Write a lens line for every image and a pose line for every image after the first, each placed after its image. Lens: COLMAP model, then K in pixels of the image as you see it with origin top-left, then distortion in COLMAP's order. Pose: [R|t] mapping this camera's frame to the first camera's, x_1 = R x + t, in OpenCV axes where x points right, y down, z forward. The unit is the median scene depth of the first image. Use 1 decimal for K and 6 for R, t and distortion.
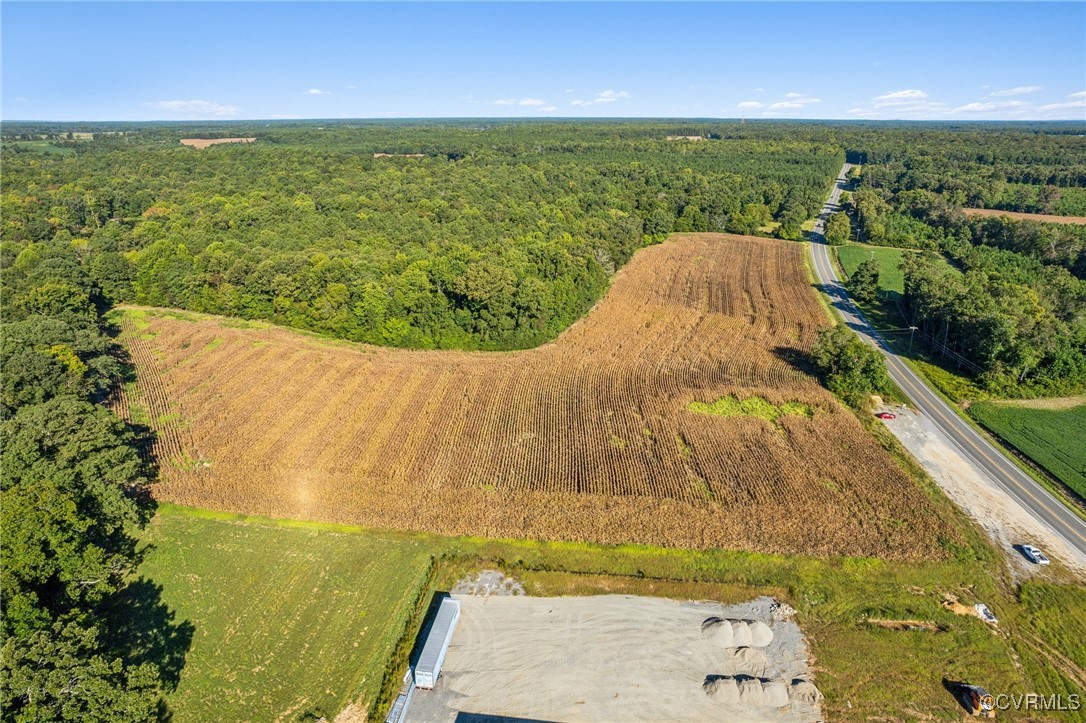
lens RADIAL K [[698.9, 0, 543.0], [0, 698.9, 361.5], [0, 0, 1]] dist [-0.075877, 0.075482]
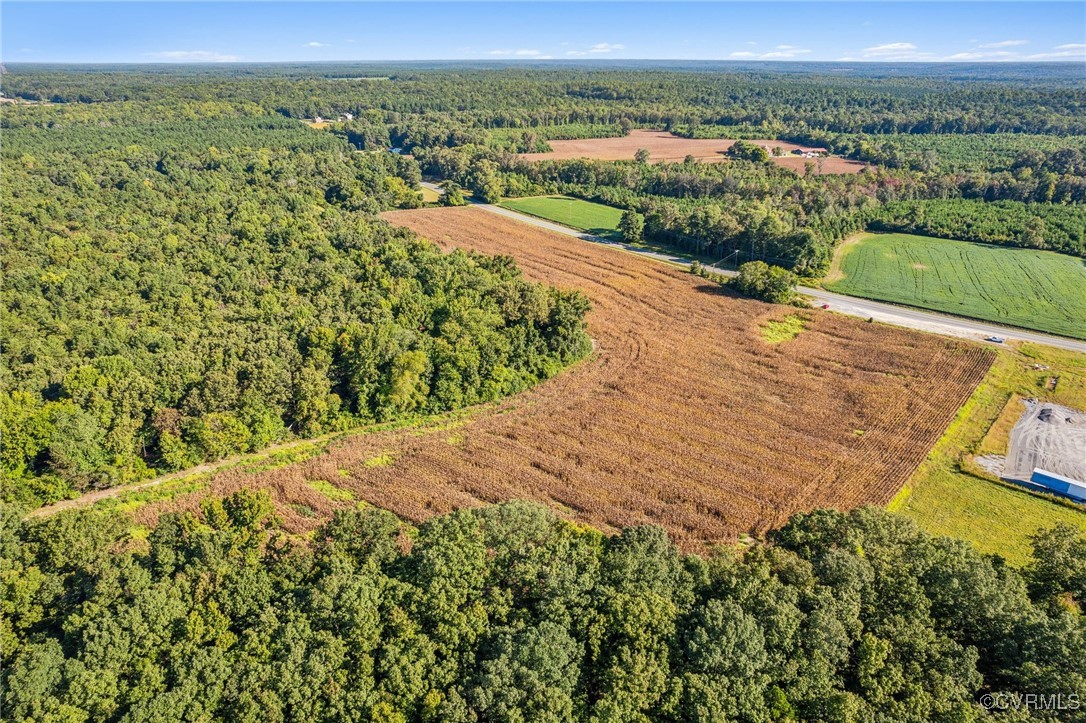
lens RADIAL K [[698.9, 0, 543.0], [0, 698.9, 361.5], [0, 0, 1]] dist [-0.075877, 0.075482]
pose [[0.589559, -0.331762, 0.736447, -0.791509], [0.277012, 0.939506, 0.201478, -0.218807], [-0.758739, 0.085222, 0.645796, 0.349477]]
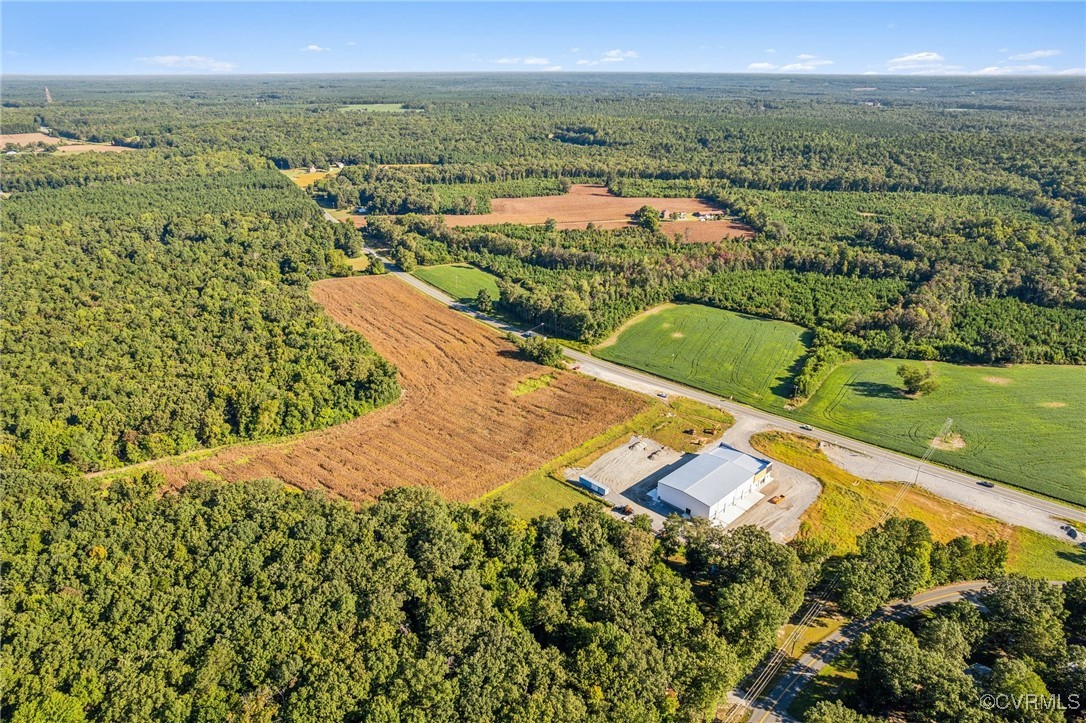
lens RADIAL K [[709.0, 0, 543.0], [0, 709.0, 361.5], [0, 0, 1]] dist [-0.090827, 0.090599]
pose [[0.621772, -0.306838, 0.720590, -0.944747], [0.267328, 0.947952, 0.172984, -0.283211], [-0.736163, 0.085077, 0.671436, -0.388135]]
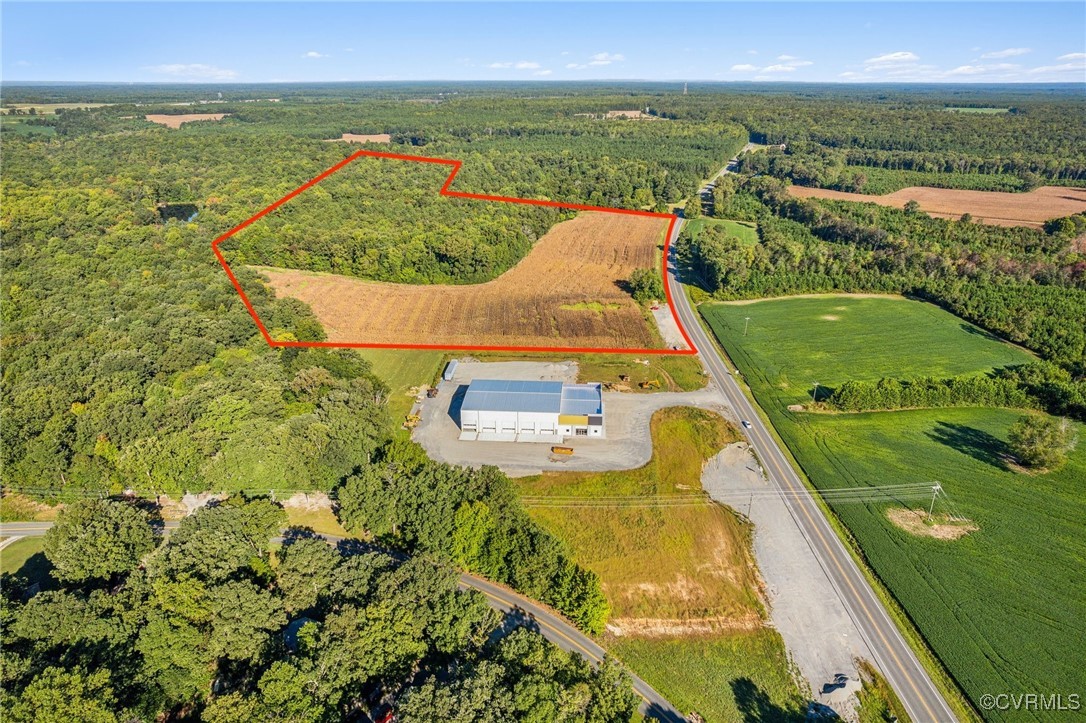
lens RADIAL K [[698.9, 0, 543.0], [0, 698.9, 361.5], [0, 0, 1]] dist [-0.075877, 0.075482]
pose [[0.997990, -0.023308, 0.058928, 0.024947], [0.020462, 0.998617, 0.048439, 0.094184], [-0.059975, -0.047136, 0.997086, -0.781439]]
